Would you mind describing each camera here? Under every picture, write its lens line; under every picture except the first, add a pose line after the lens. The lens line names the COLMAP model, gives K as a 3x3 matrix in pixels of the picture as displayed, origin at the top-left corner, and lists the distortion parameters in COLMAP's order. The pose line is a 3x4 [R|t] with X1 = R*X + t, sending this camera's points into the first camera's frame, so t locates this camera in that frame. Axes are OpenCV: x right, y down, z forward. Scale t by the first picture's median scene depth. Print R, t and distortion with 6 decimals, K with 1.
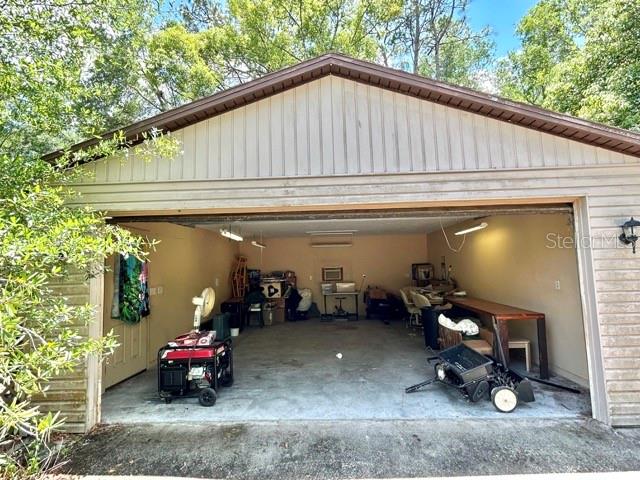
lens RADIAL K [[333.5, 0, 320.0], [0, 333.5, 240.0], [0, 0, 1]] dist [-0.001250, -0.000511]
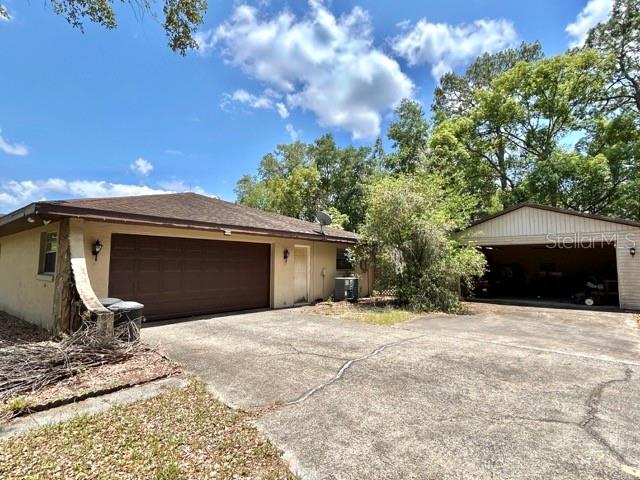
lens RADIAL K [[333.5, 0, 320.0], [0, 333.5, 240.0], [0, 0, 1]] dist [-0.001250, -0.000511]
pose [[0.793263, -0.026042, -0.608323, 0.415723], [0.034894, 0.999387, 0.002720, -0.209973], [0.607879, -0.023384, 0.793685, -2.827583]]
